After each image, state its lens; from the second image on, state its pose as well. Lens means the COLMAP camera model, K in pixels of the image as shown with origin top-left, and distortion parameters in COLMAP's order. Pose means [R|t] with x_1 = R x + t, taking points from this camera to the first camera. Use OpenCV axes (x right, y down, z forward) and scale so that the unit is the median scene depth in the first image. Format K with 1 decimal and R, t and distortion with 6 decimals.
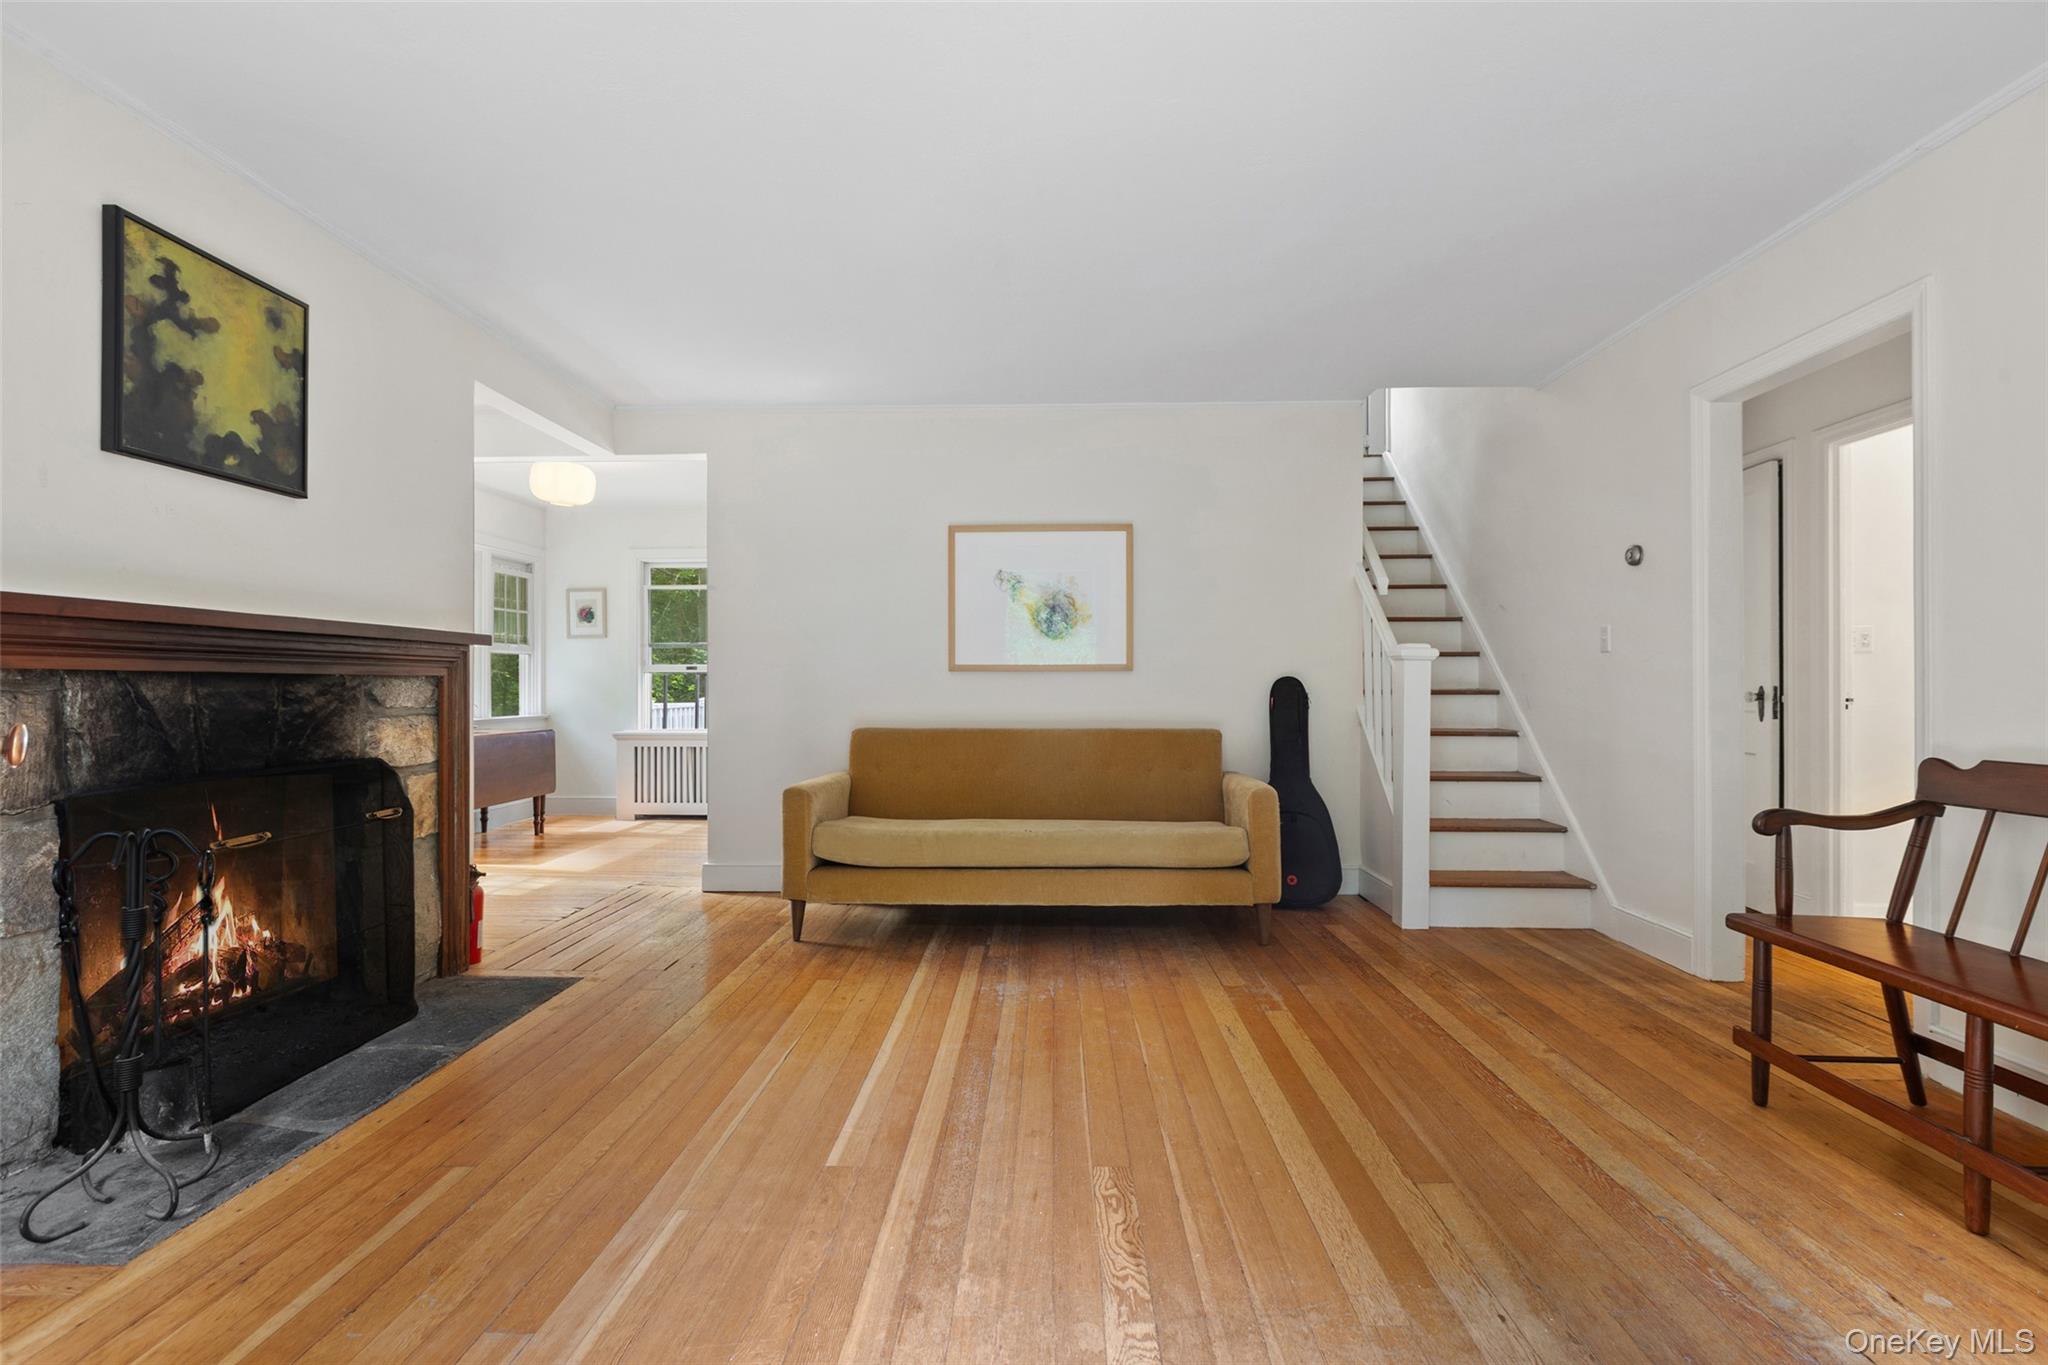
lens RADIAL K [[923.8, 0, 1030.6], [0, 923.8, 686.1], [0, 0, 1]] dist [0.002576, 0.000282]
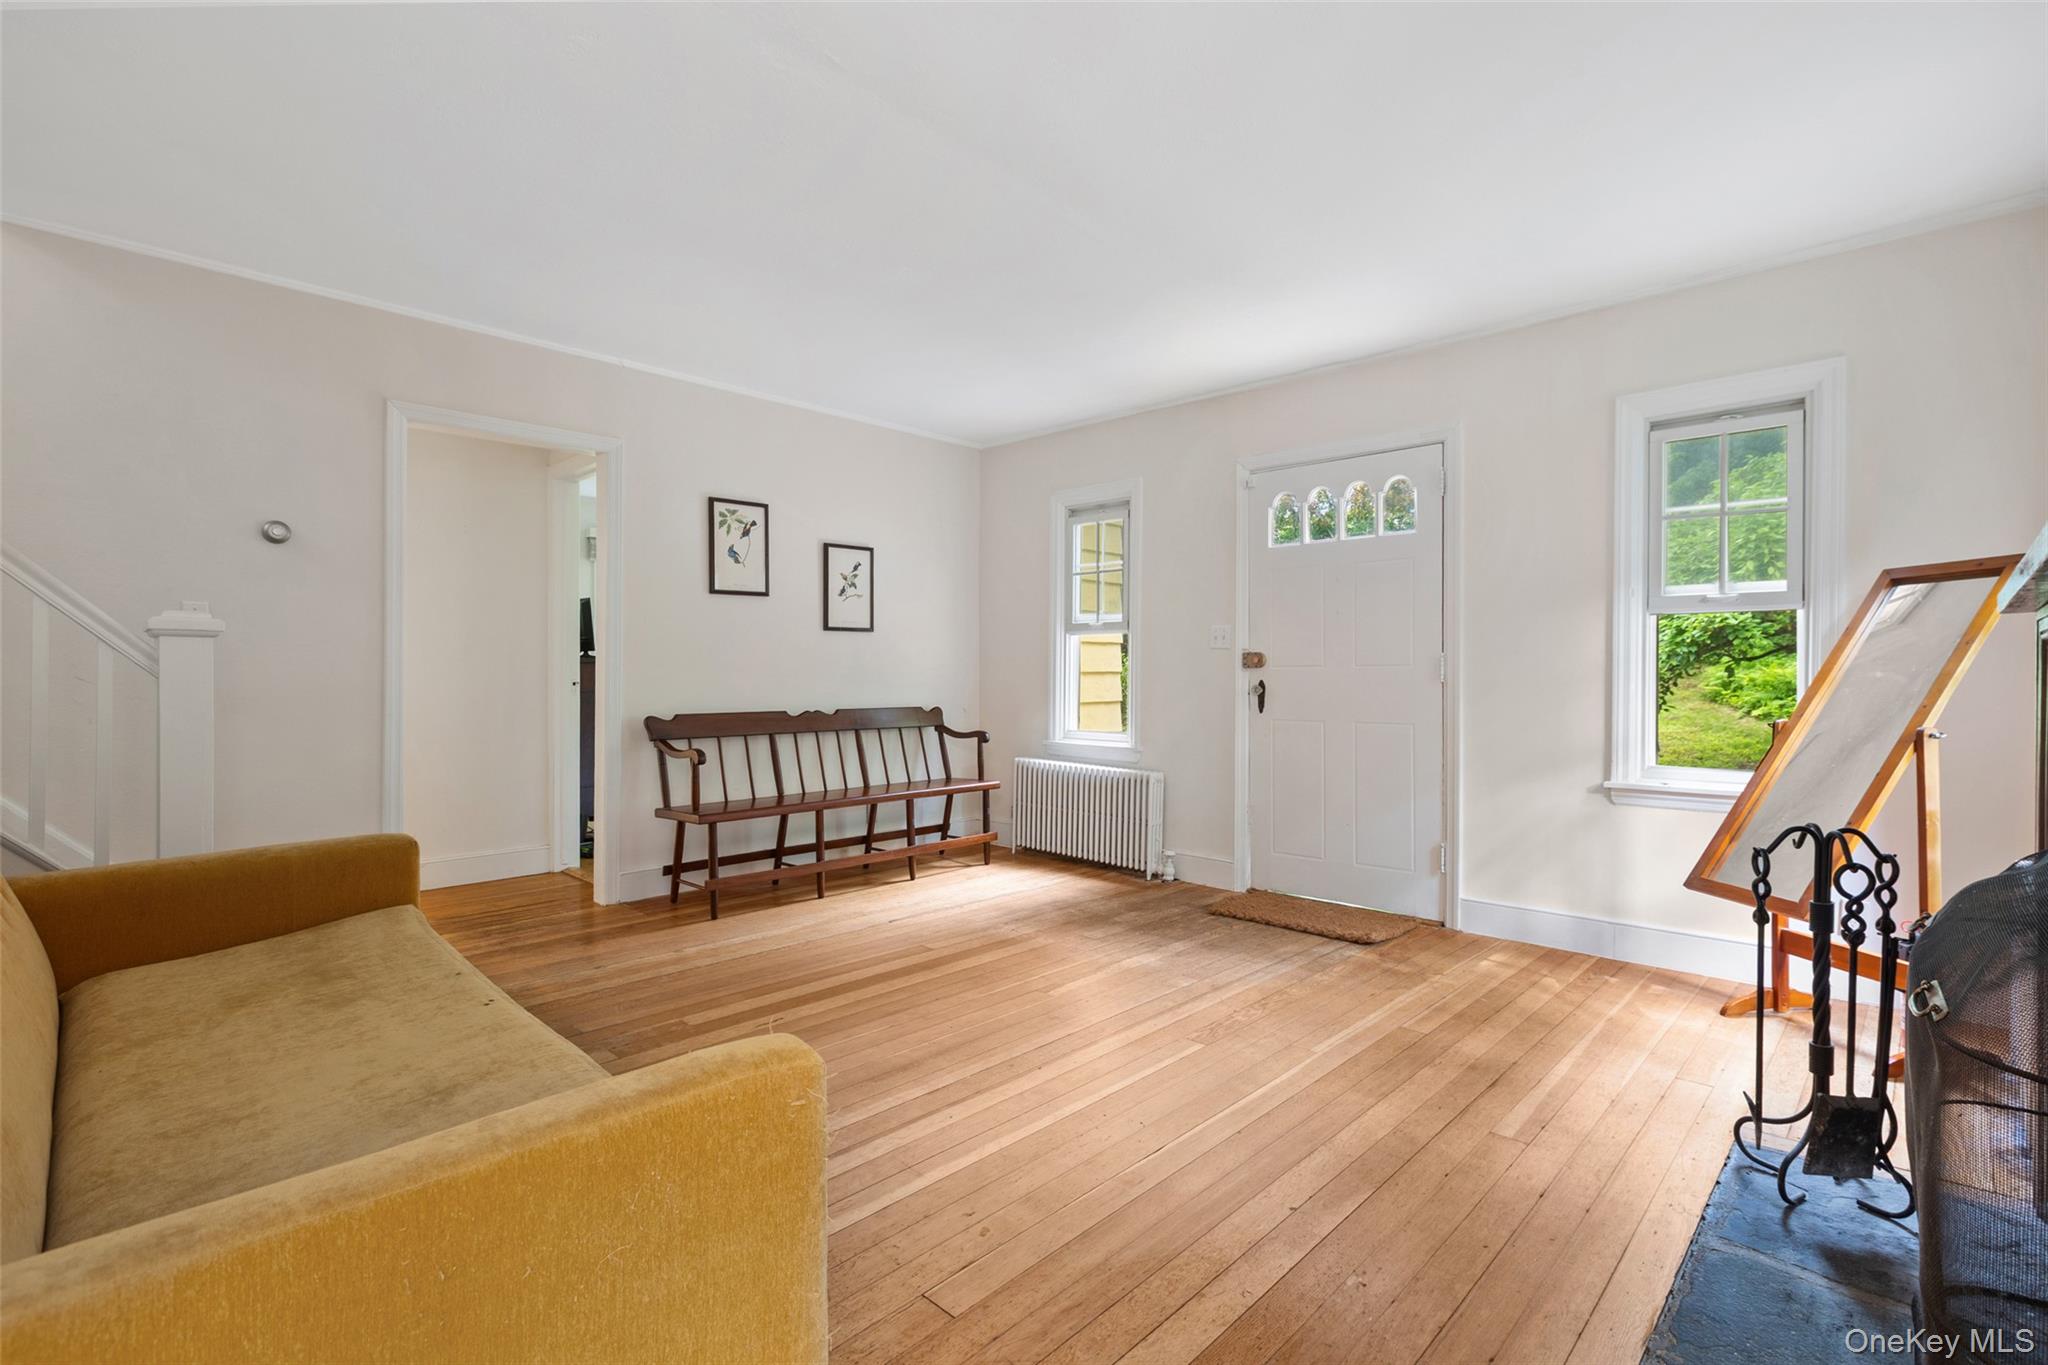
lens RADIAL K [[923.8, 0, 1030.6], [0, 923.8, 686.1], [0, 0, 1]] dist [0.002576, 0.000282]
pose [[-0.734245, -0.010854, 0.678798, -0.767065], [-0.004606, 0.999929, 0.011006, -0.003910], [-0.678869, 0.004955, -0.734242, 1.766189]]
